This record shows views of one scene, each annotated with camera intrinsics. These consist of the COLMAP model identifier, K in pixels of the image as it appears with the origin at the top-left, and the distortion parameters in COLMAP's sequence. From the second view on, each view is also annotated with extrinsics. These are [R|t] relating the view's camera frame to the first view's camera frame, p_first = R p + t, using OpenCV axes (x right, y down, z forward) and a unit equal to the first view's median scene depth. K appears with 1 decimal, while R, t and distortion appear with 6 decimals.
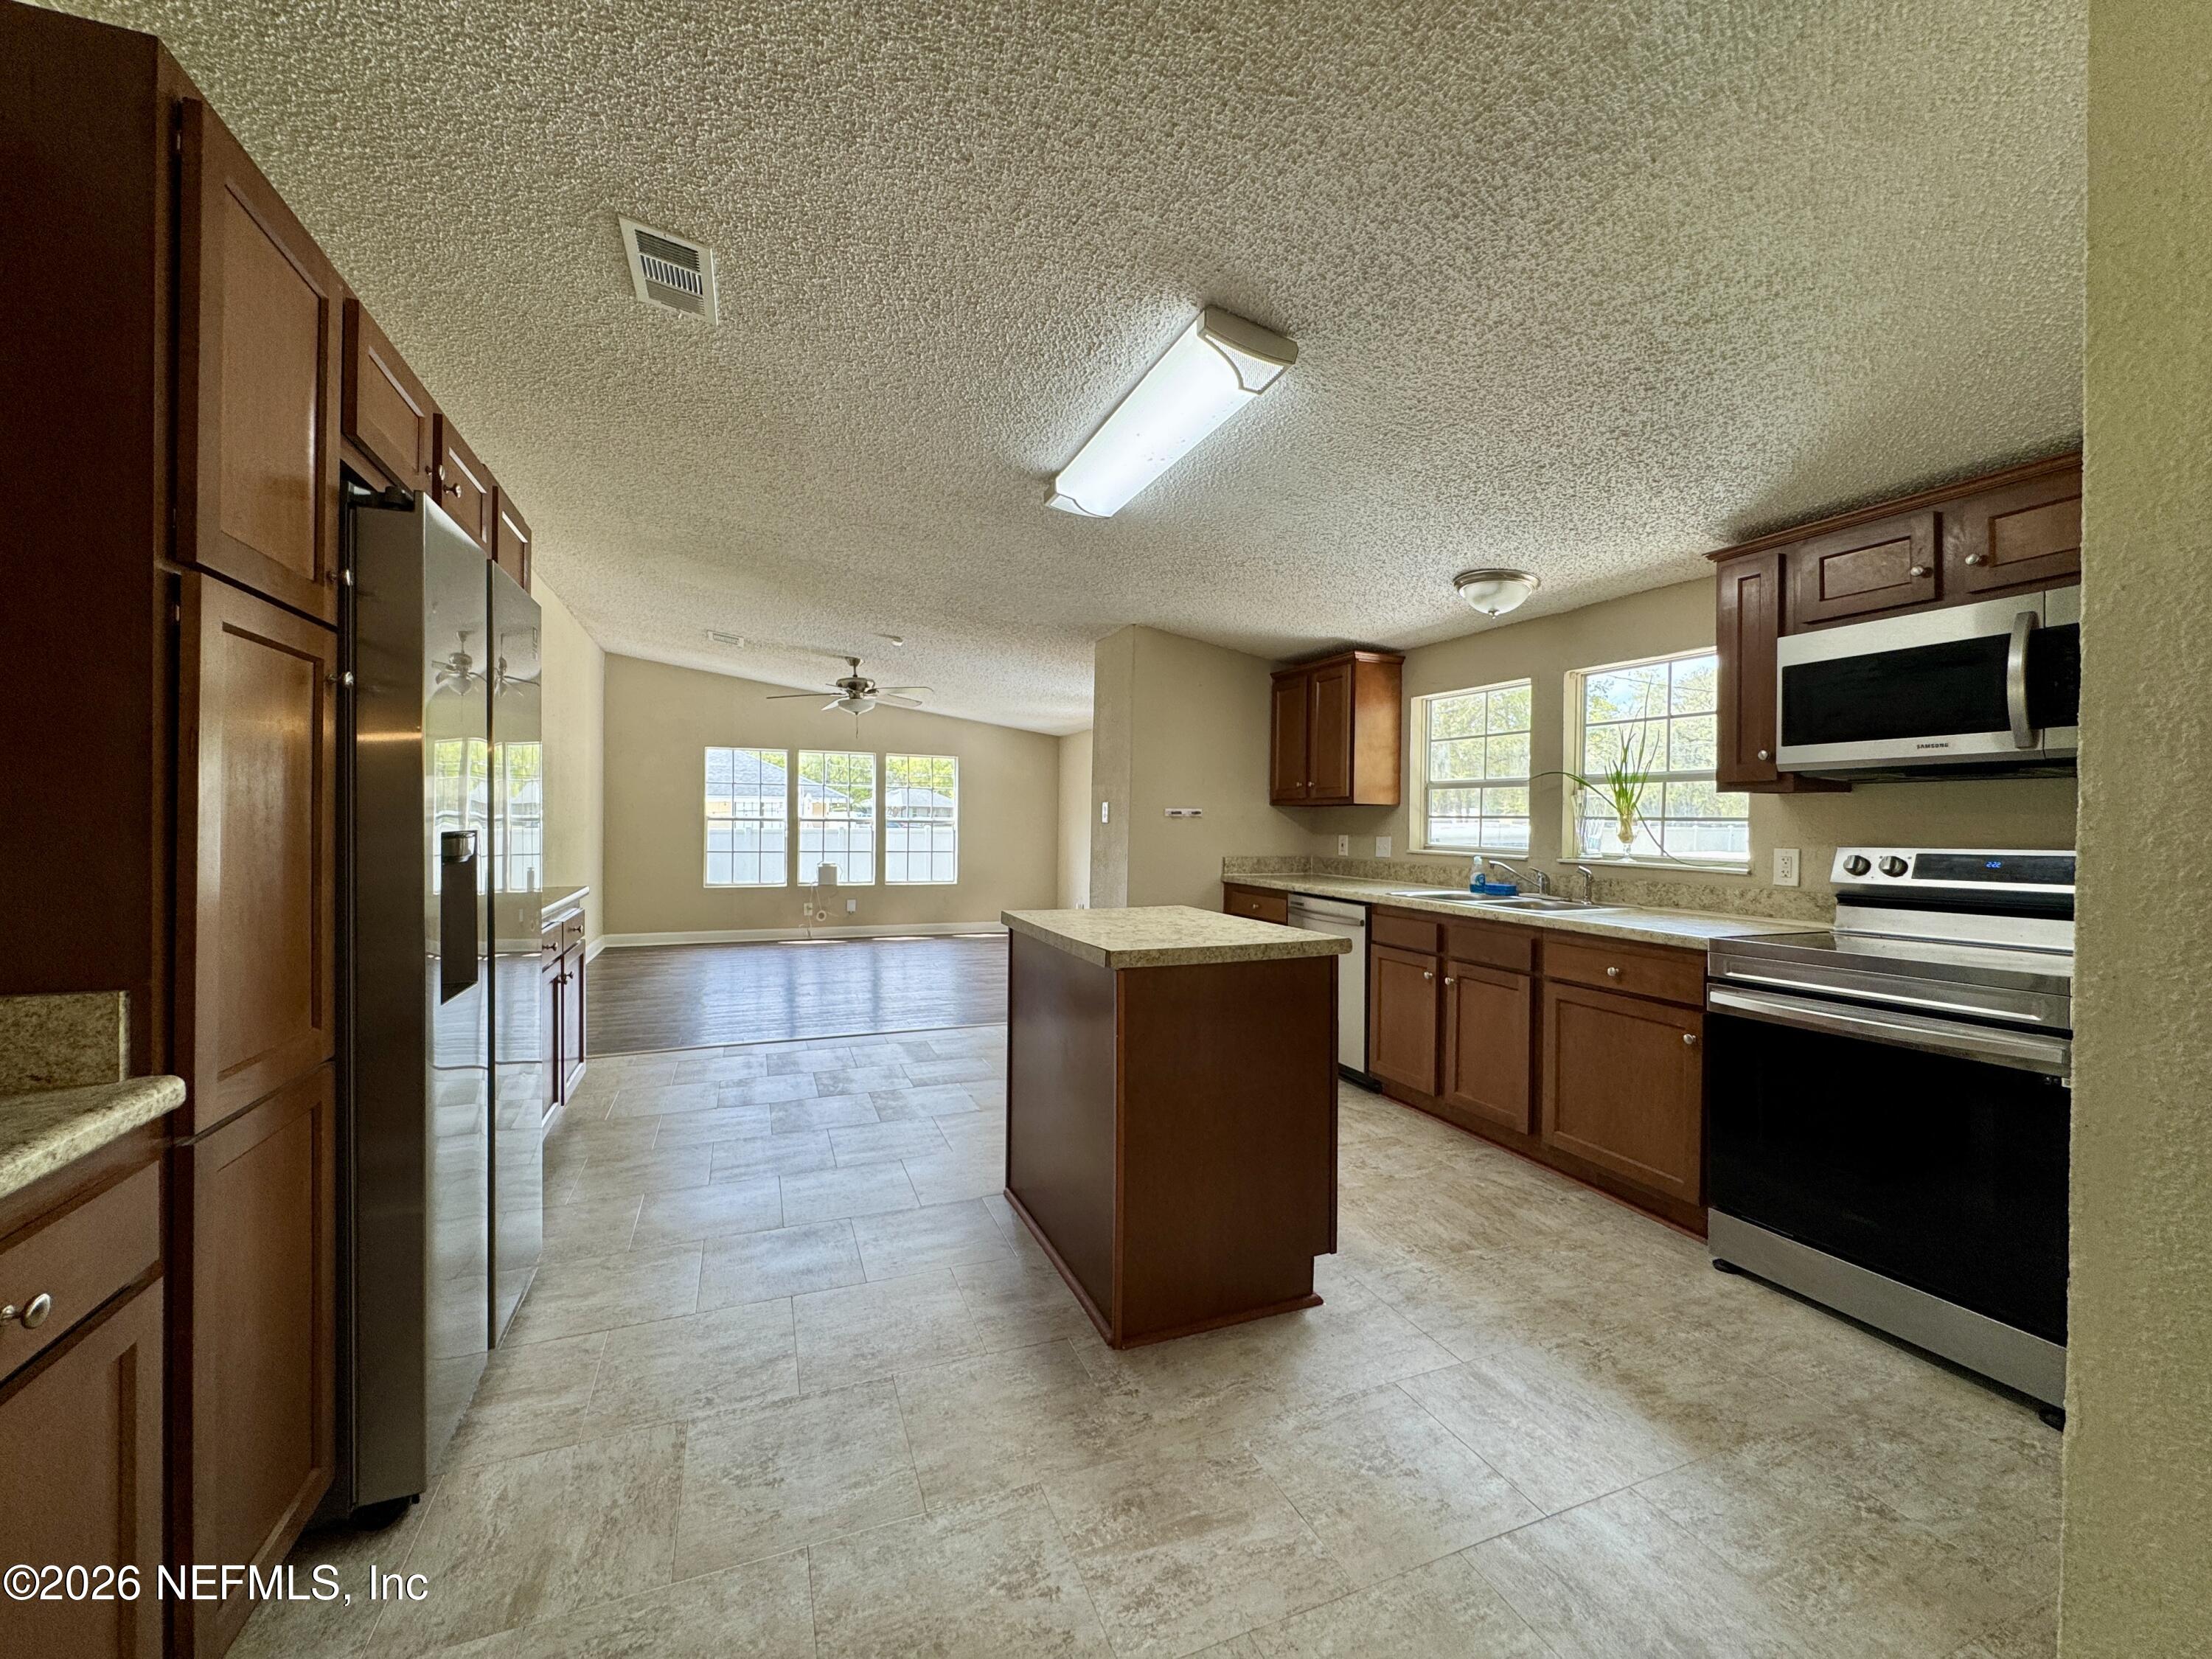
lens RADIAL K [[888.2, 0, 1105.3], [0, 888.2, 824.3], [0, 0, 1]] dist [-0.000572, -0.000339]
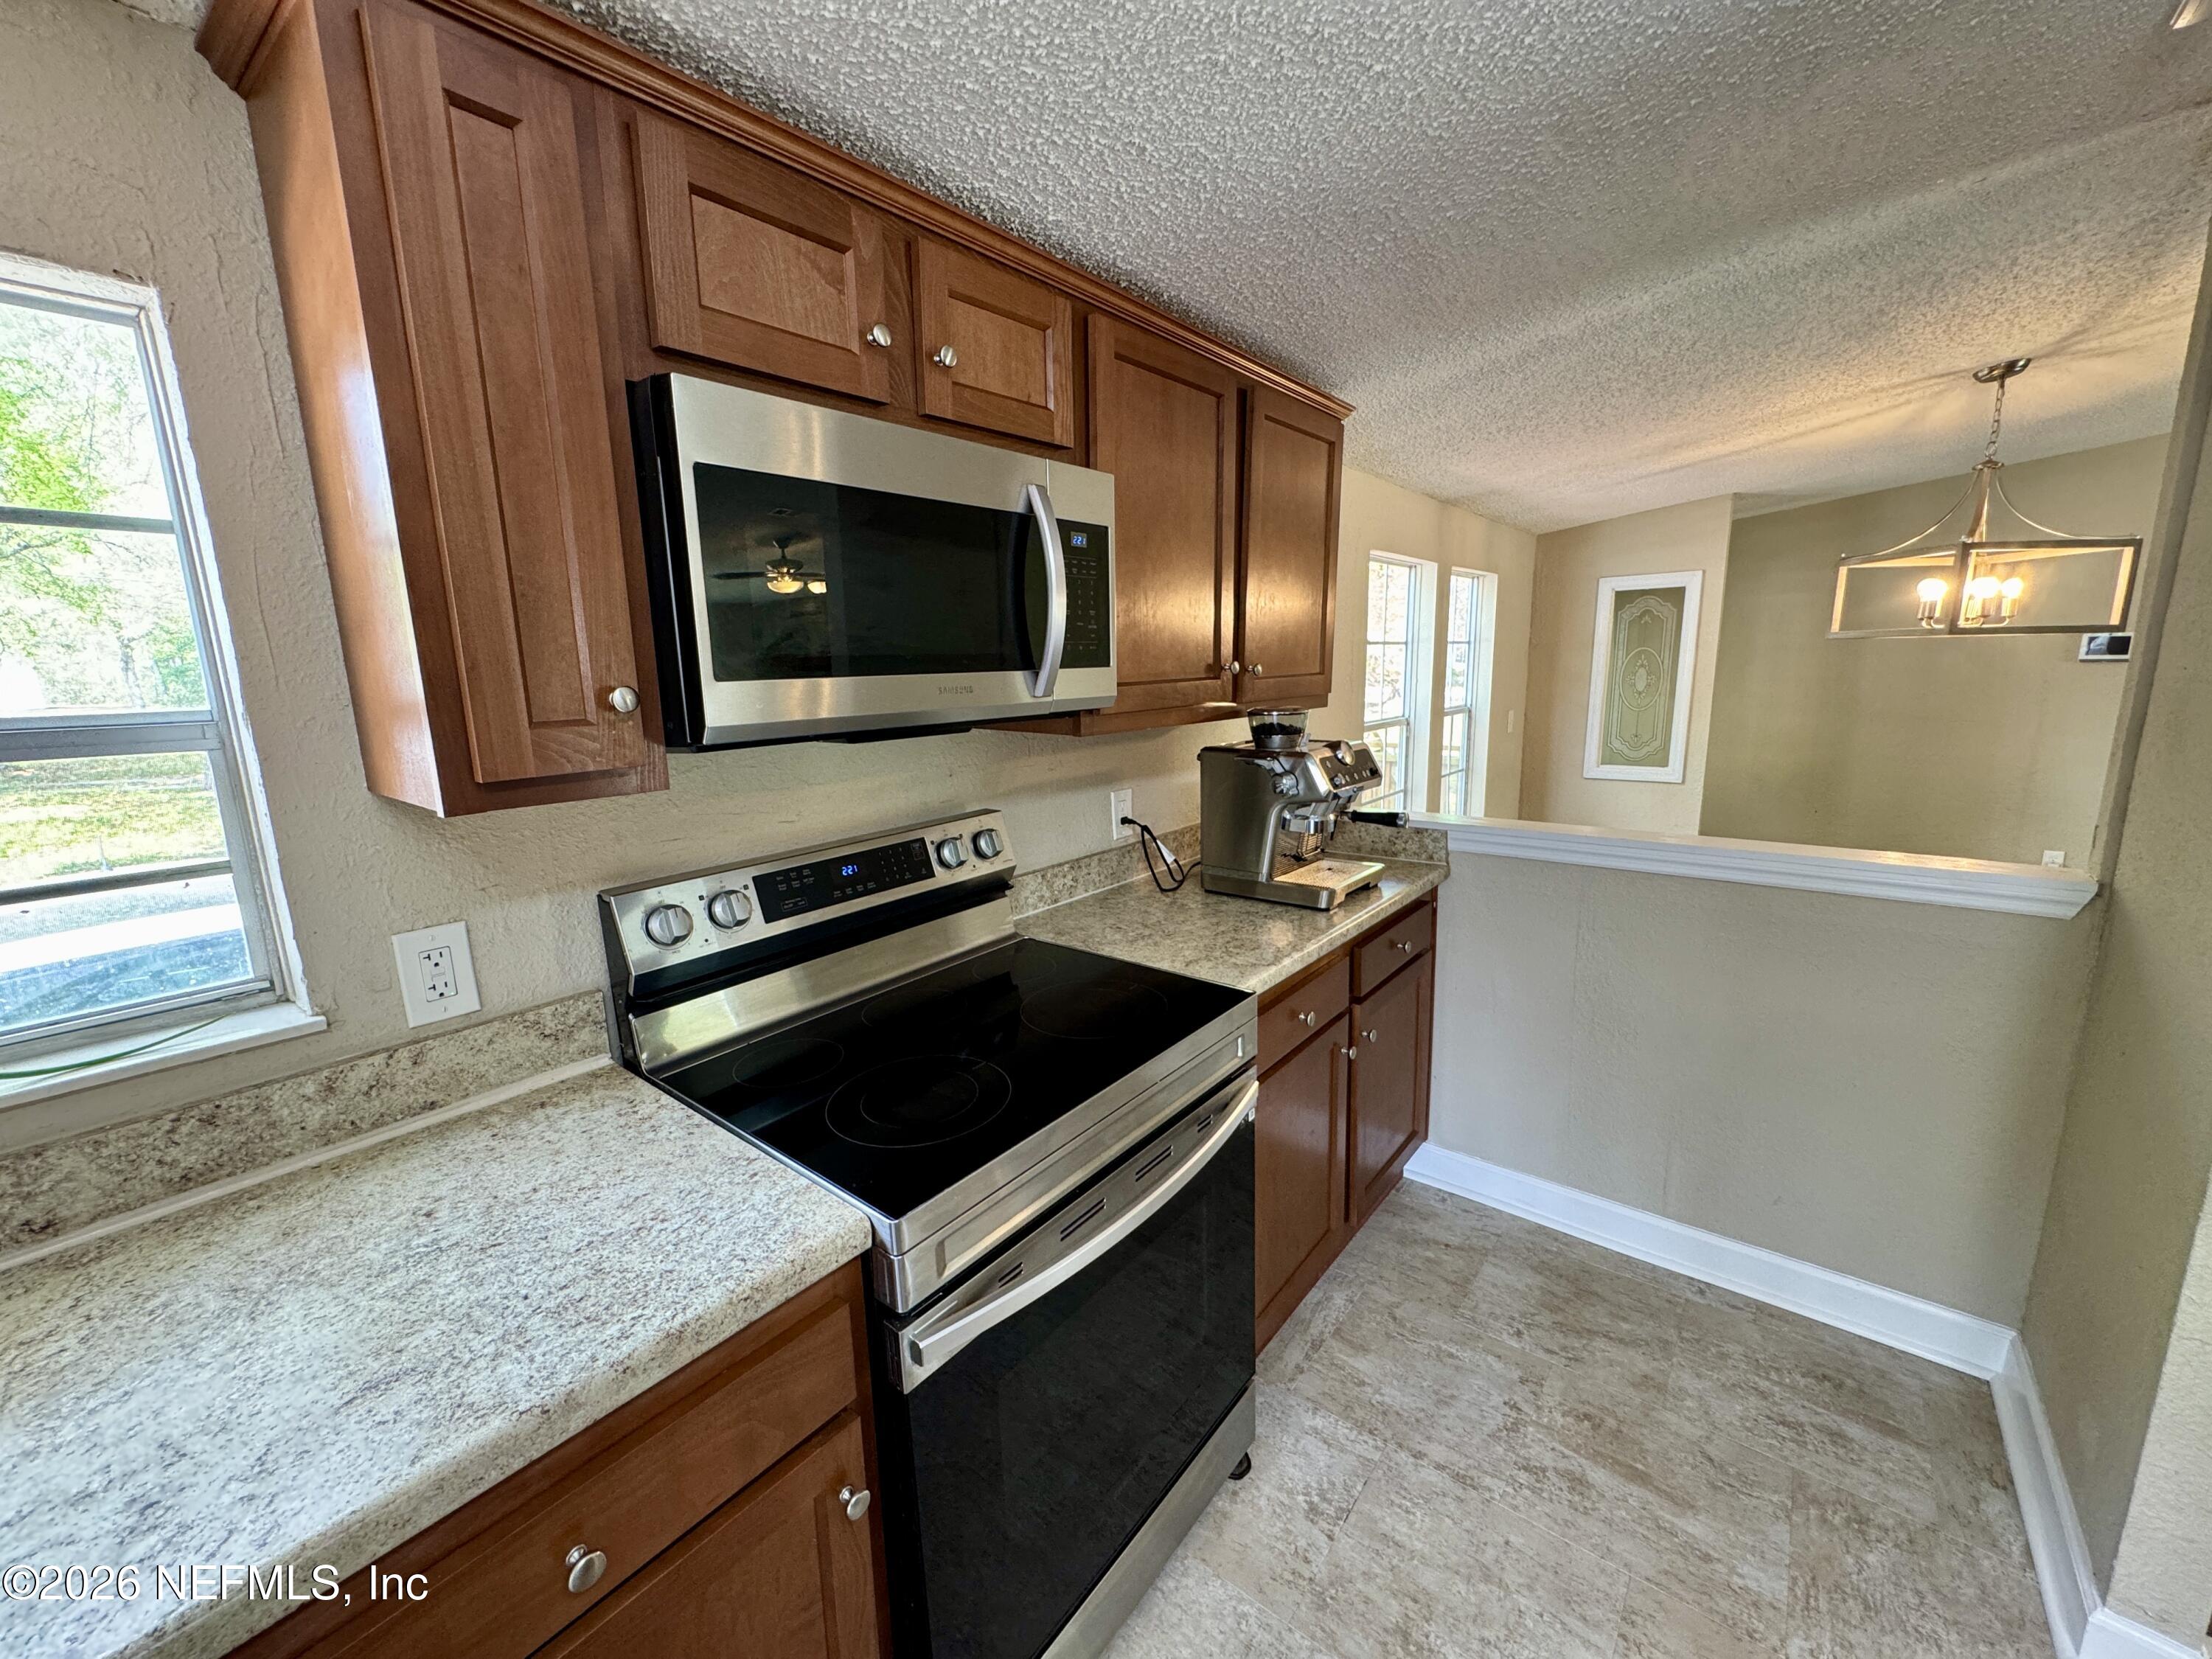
lens RADIAL K [[888.2, 0, 1105.3], [0, 888.2, 824.3], [0, 0, 1]] dist [-0.000572, -0.000339]
pose [[-0.493205, -0.157164, 0.855598, 0.302249], [0.017049, 0.981609, 0.190139, -0.085471], [-0.869746, 0.108365, -0.481455, 0.932316]]
